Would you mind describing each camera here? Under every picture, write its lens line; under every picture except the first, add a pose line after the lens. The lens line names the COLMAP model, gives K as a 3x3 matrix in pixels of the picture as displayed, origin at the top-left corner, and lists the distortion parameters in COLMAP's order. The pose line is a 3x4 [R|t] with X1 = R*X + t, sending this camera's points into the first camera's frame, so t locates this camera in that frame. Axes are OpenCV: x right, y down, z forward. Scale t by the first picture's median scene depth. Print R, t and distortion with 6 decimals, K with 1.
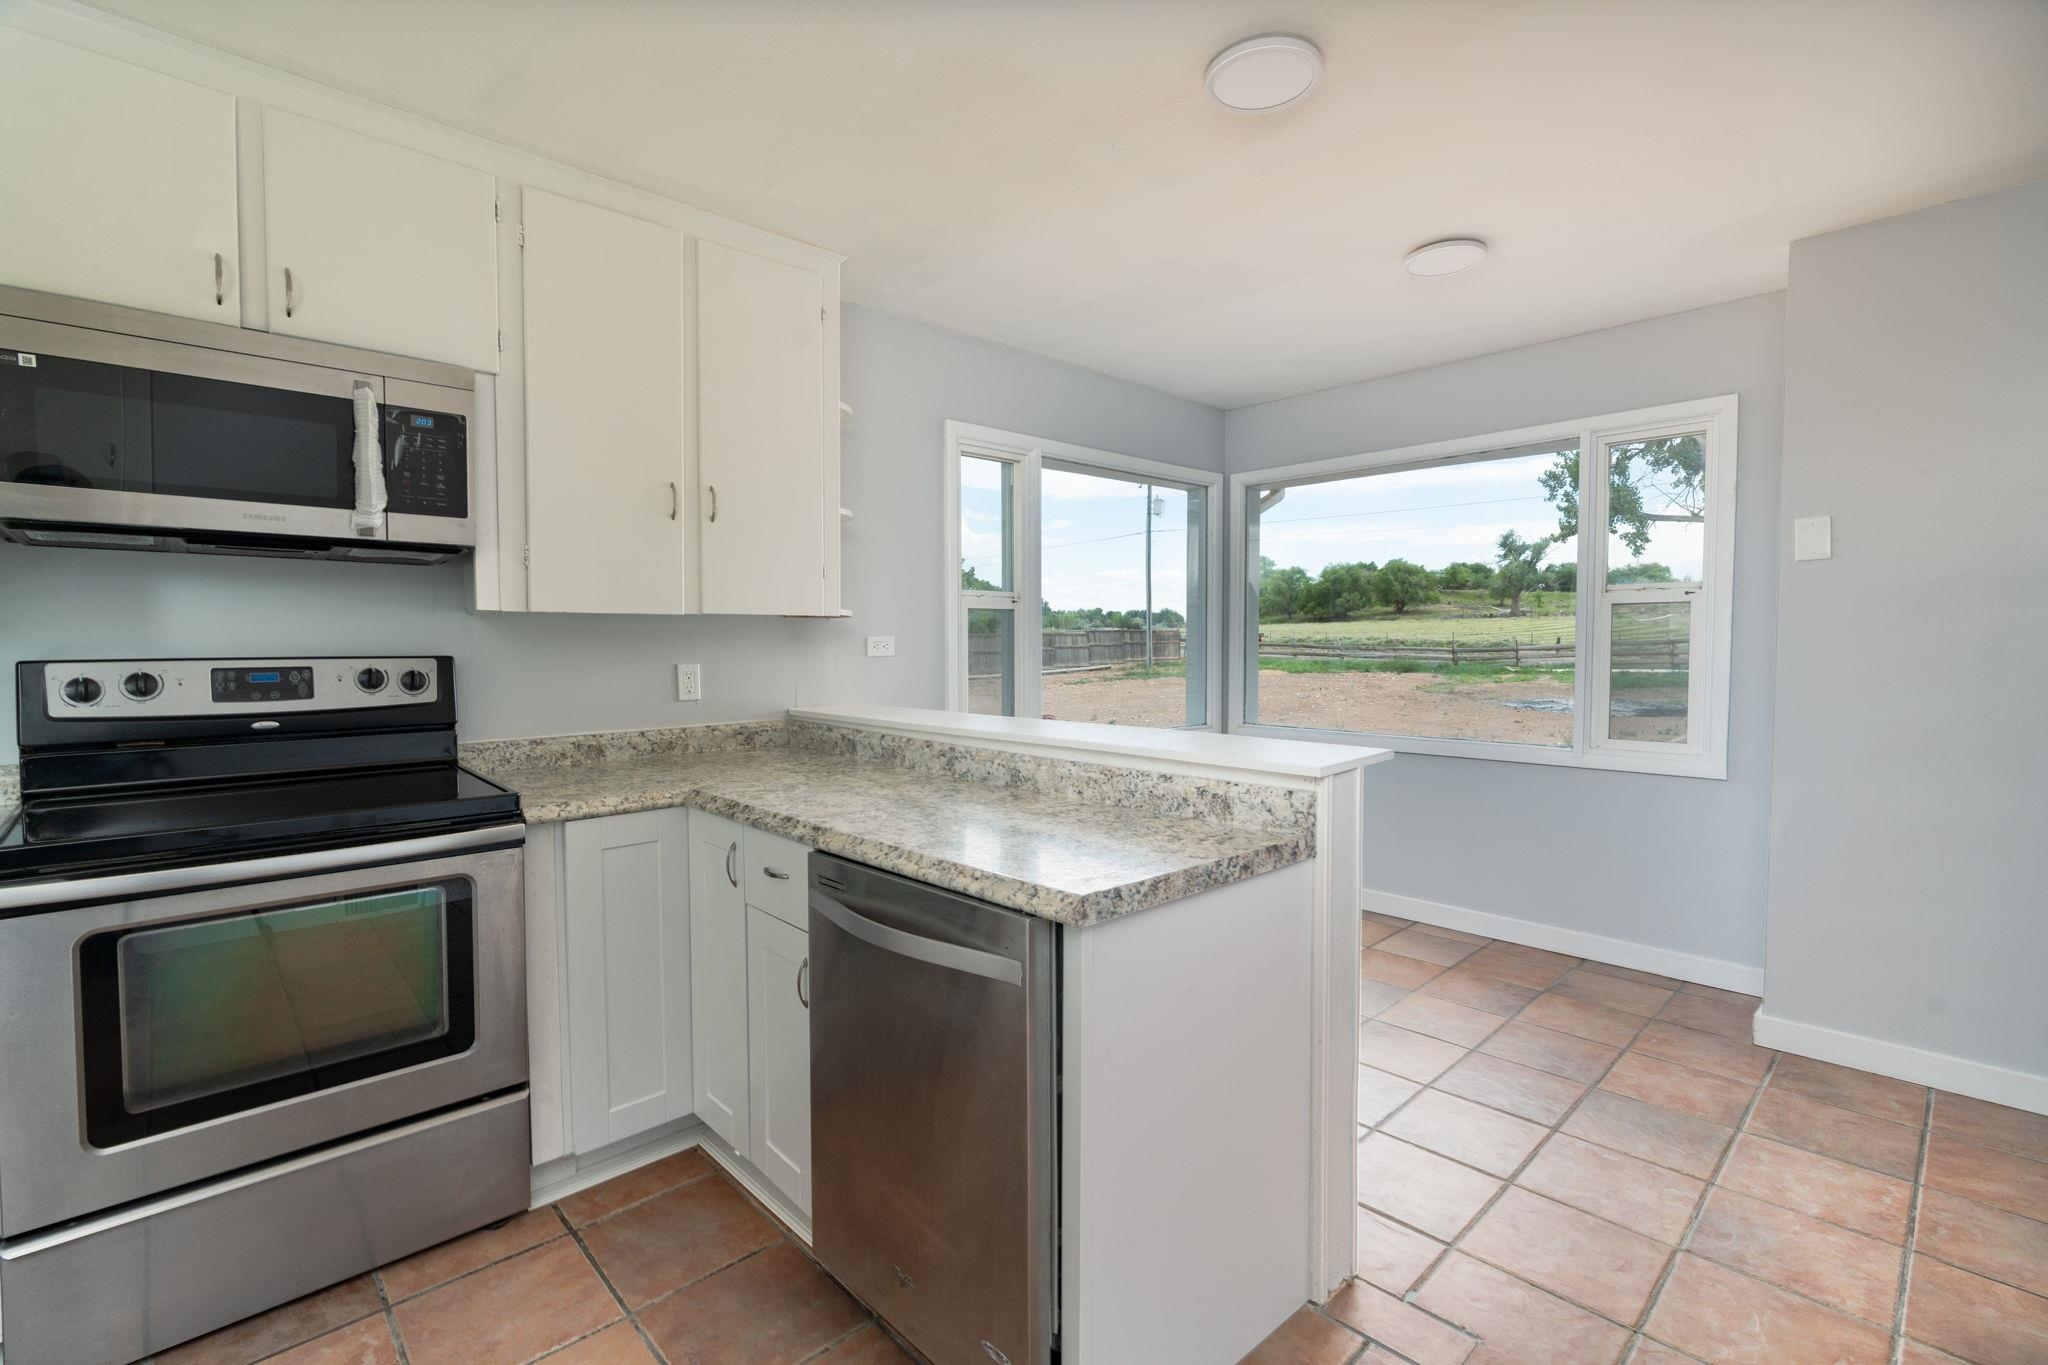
lens RADIAL K [[920.8, 0, 1018.9], [0, 920.8, 677.4], [0, 0, 1]] dist [-0.006839, 0.002263]
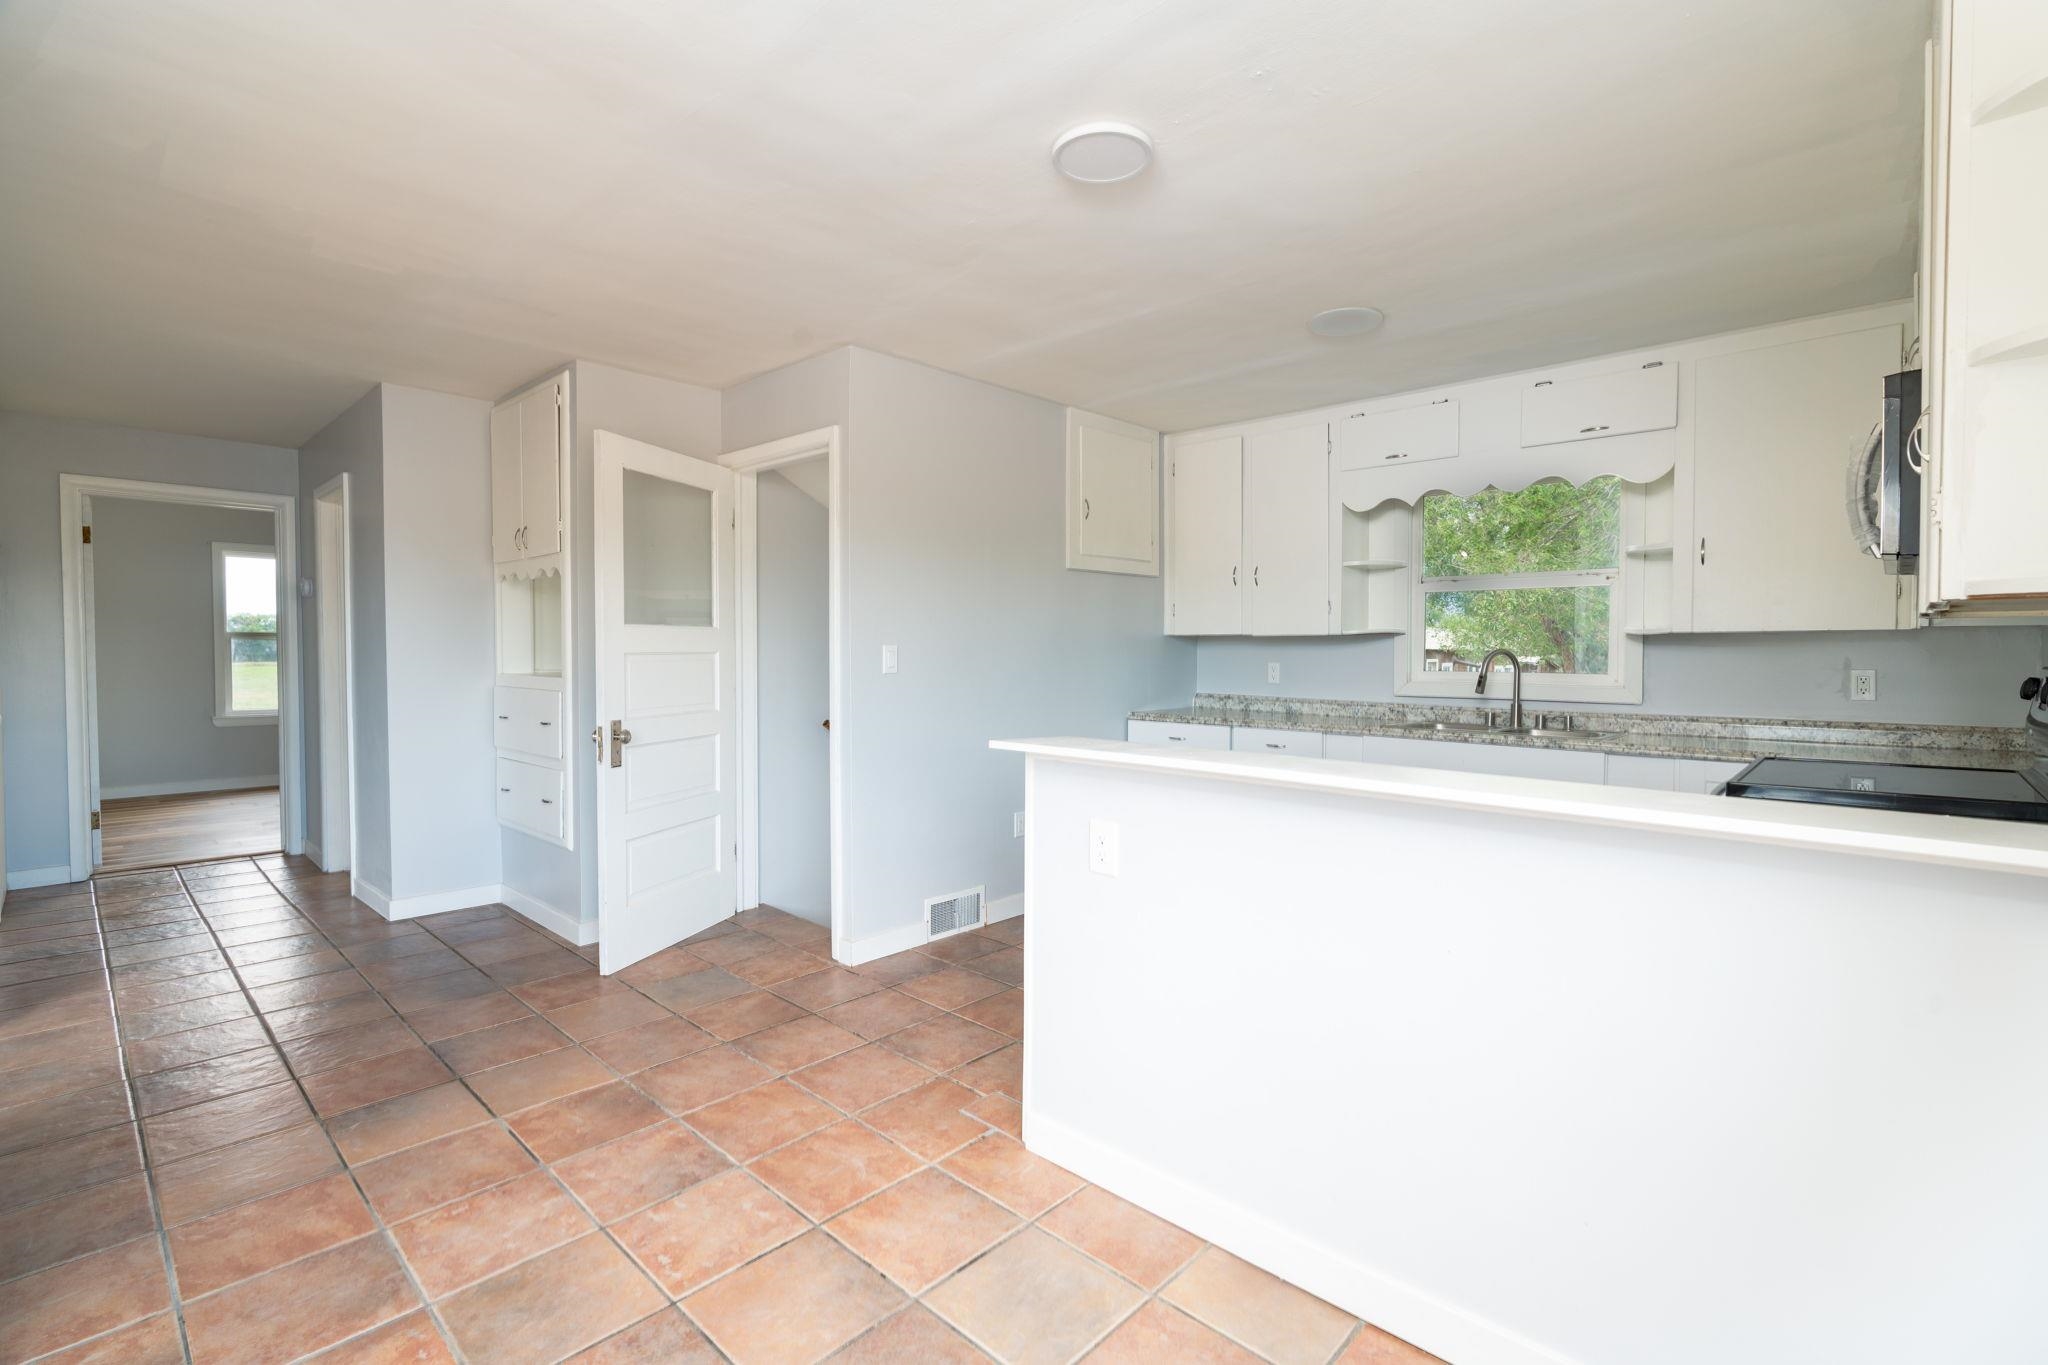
lens RADIAL K [[920.8, 0, 1032.2], [0, 920.8, 680.3], [0, 0, 1]] dist [-0.006839, 0.002263]
pose [[-0.997436, 0.002858, -0.071511, 0.381832], [-0.002675, 0.997015, 0.077164, -0.086767], [0.071518, 0.077157, -0.994451, 1.948986]]
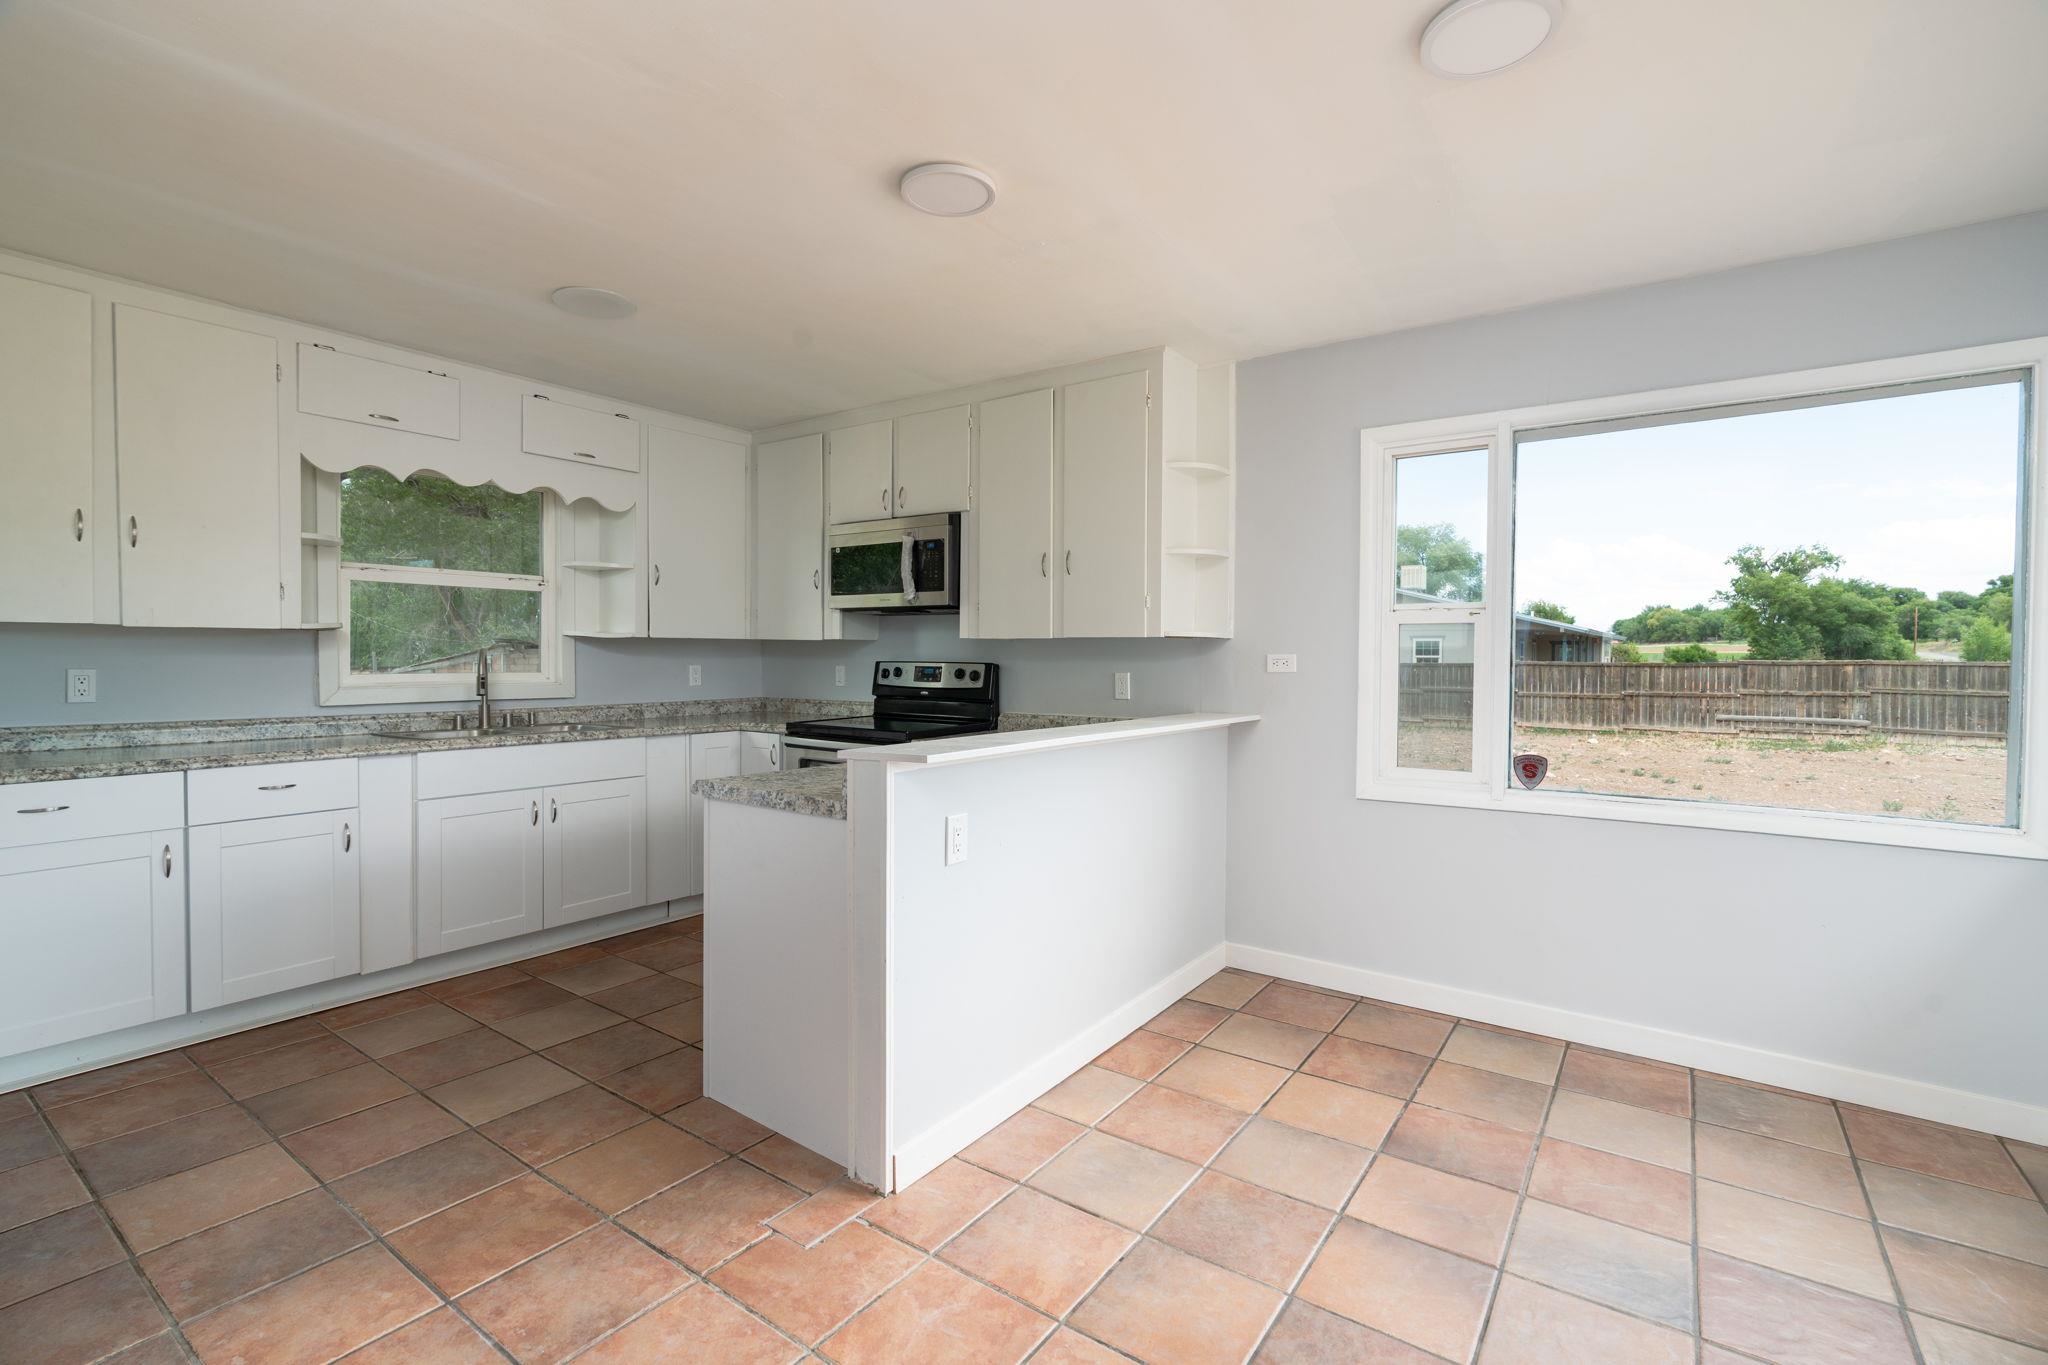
lens RADIAL K [[920.8, 0, 1025.6], [0, 920.8, 676.6], [0, 0, 1]] dist [-0.006839, 0.002263]
pose [[0.200148, 0.027449, -0.979381, 1.335411], [-0.048598, 0.998655, 0.018058, -0.037015], [0.978560, 0.043982, 0.201212, 0.786730]]
